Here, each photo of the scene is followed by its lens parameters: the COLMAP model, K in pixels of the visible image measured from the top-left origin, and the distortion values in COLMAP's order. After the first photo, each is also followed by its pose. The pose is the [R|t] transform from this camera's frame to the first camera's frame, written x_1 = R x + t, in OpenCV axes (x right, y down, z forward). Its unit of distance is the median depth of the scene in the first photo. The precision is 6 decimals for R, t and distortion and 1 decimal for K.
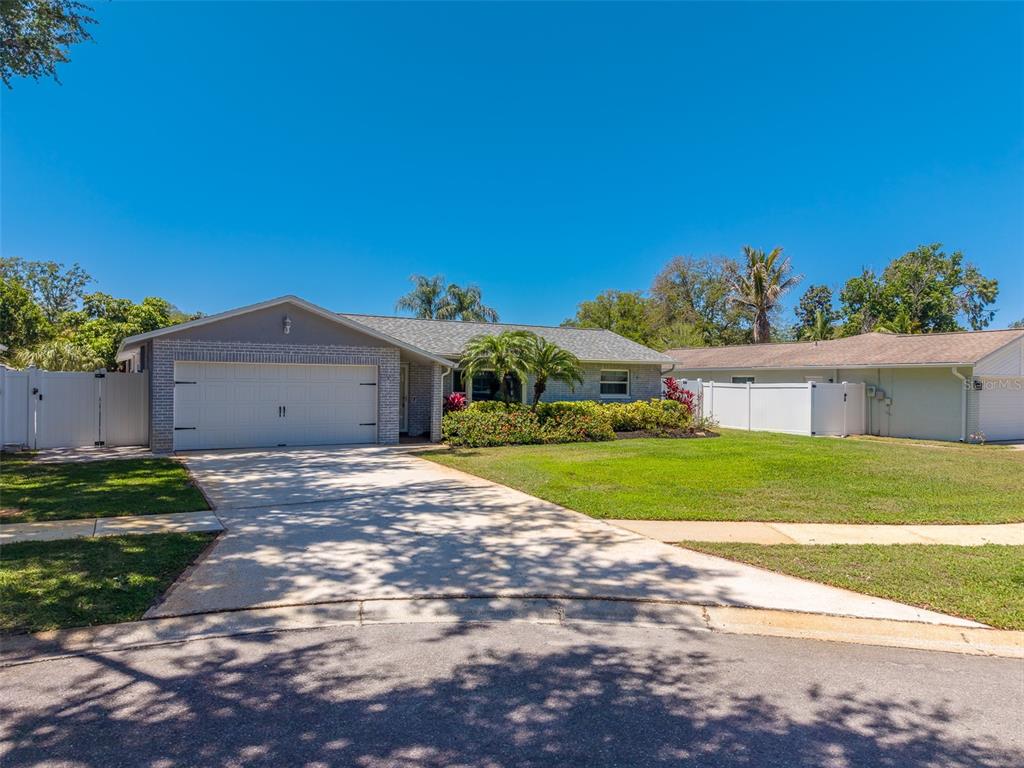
lens RADIAL K [[682.6, 0, 510.4], [0, 682.6, 383.5], [0, 0, 1]] dist [0.037742, -0.017597]
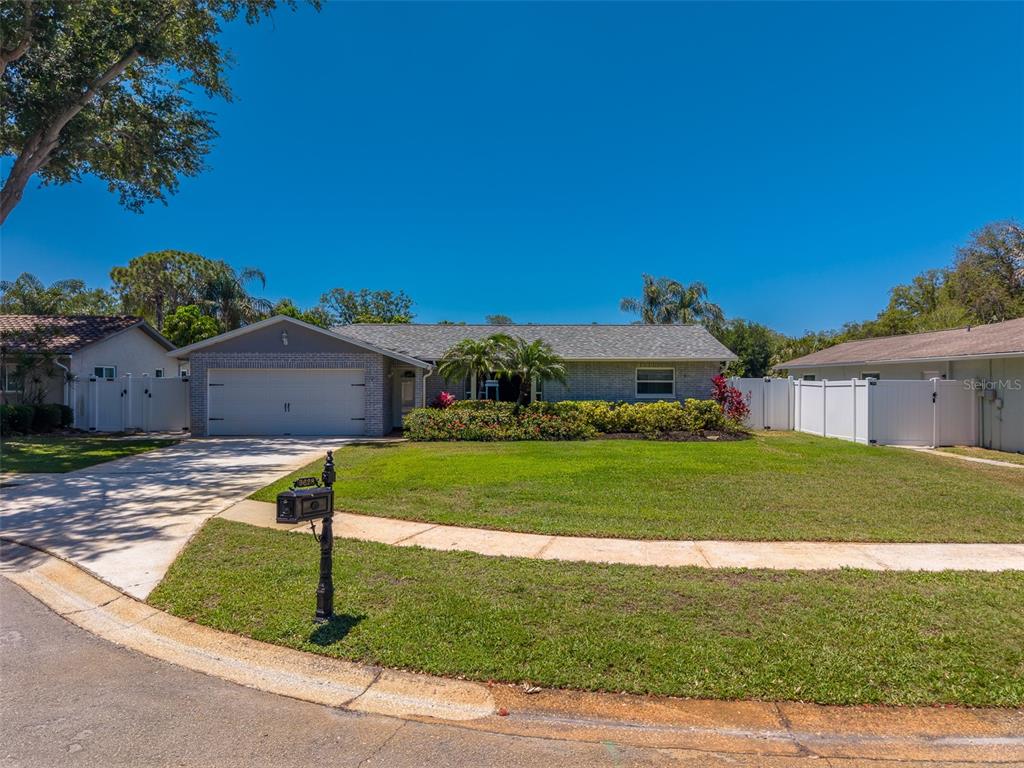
lens RADIAL K [[682.6, 0, 514.0], [0, 682.6, 384.1], [0, 0, 1]] dist [0.037742, -0.017597]
pose [[0.871573, -0.008138, -0.490199, 0.471640], [0.006792, 0.999967, -0.004525, 0.005246], [0.490219, 0.000614, 0.871599, 0.082479]]
